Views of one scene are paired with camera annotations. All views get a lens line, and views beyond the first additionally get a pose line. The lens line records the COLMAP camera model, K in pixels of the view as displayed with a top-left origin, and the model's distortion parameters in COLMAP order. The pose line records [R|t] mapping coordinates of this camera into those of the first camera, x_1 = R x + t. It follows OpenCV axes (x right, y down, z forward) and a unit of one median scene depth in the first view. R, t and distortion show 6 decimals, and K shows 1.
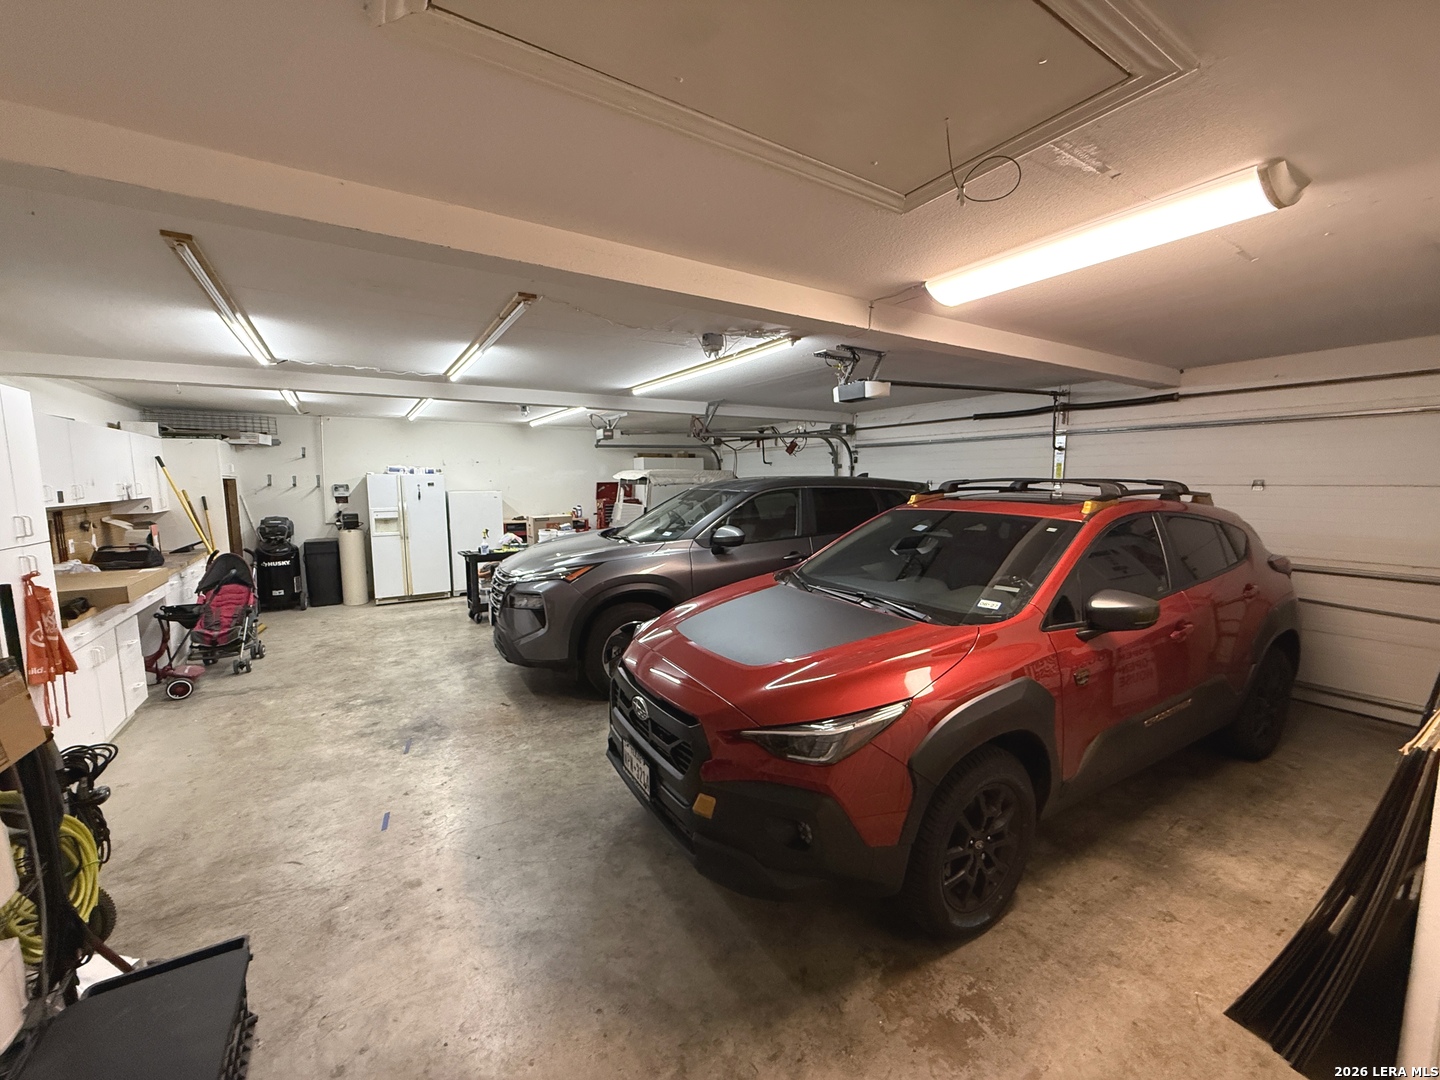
lens RADIAL K [[572.4, 0, 717.2], [0, 572.4, 538.4], [0, 0, 1]] dist [-0.001973, -0.000083]
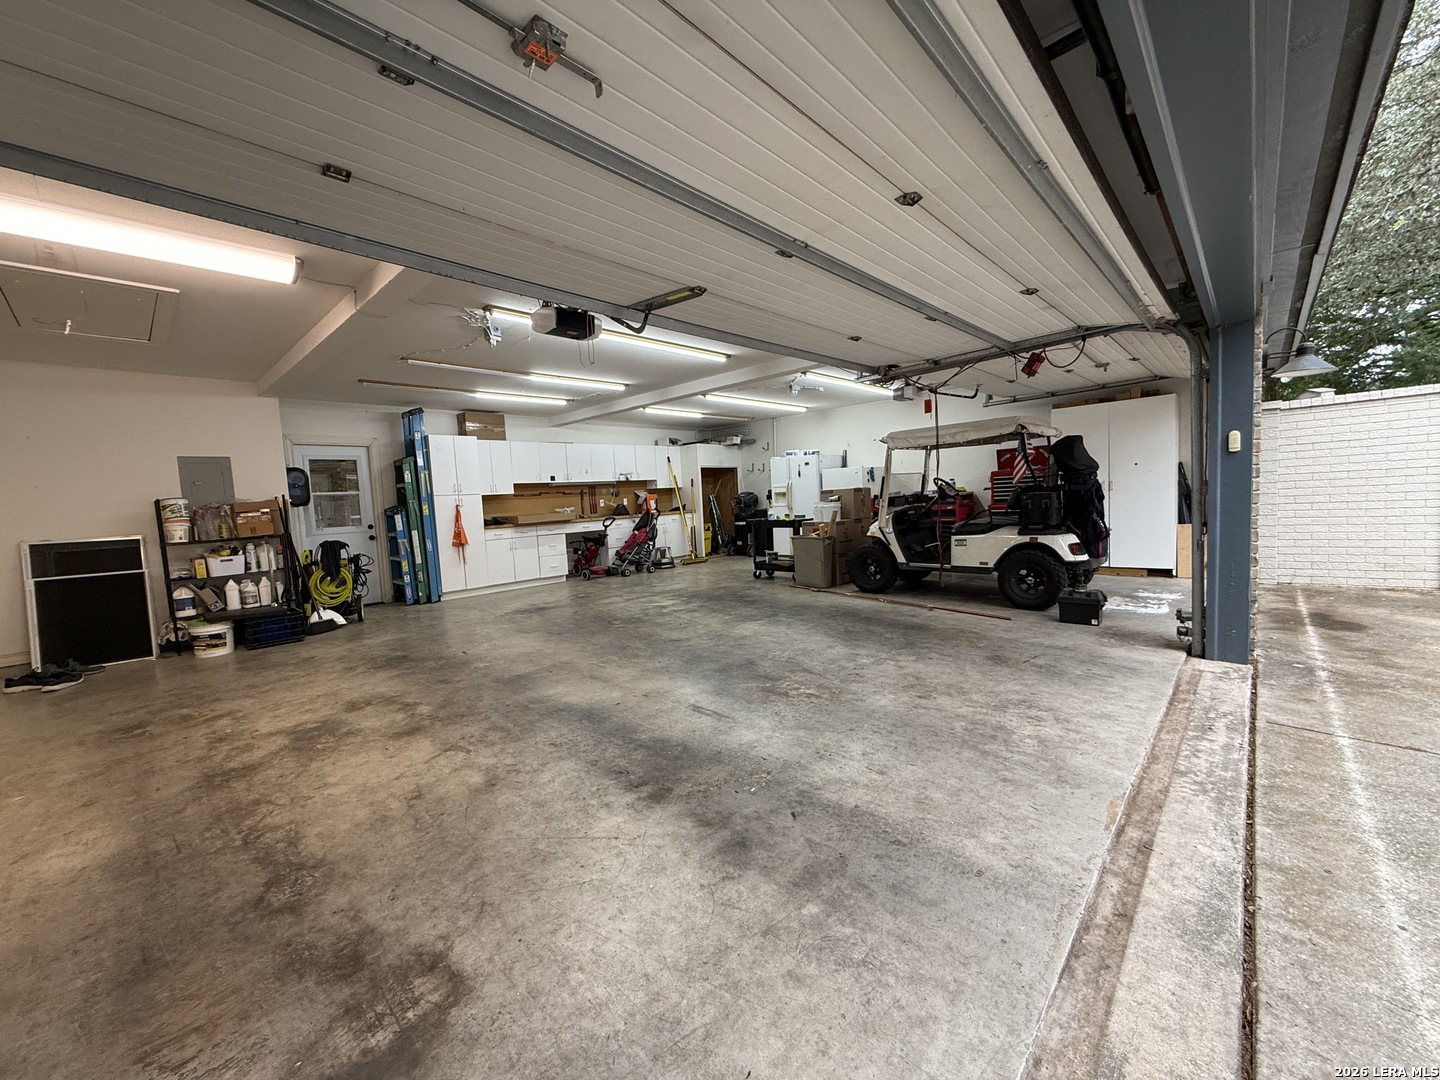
lens RADIAL K [[572.4, 0, 715.6], [0, 572.4, 536.9], [0, 0, 1]] dist [-0.001973, -0.000083]
pose [[0.240230, 0.064362, -0.968580, 0.642771], [-0.055224, 0.997090, 0.052559, 0.003958], [0.969144, 0.040863, 0.243085, 0.569757]]
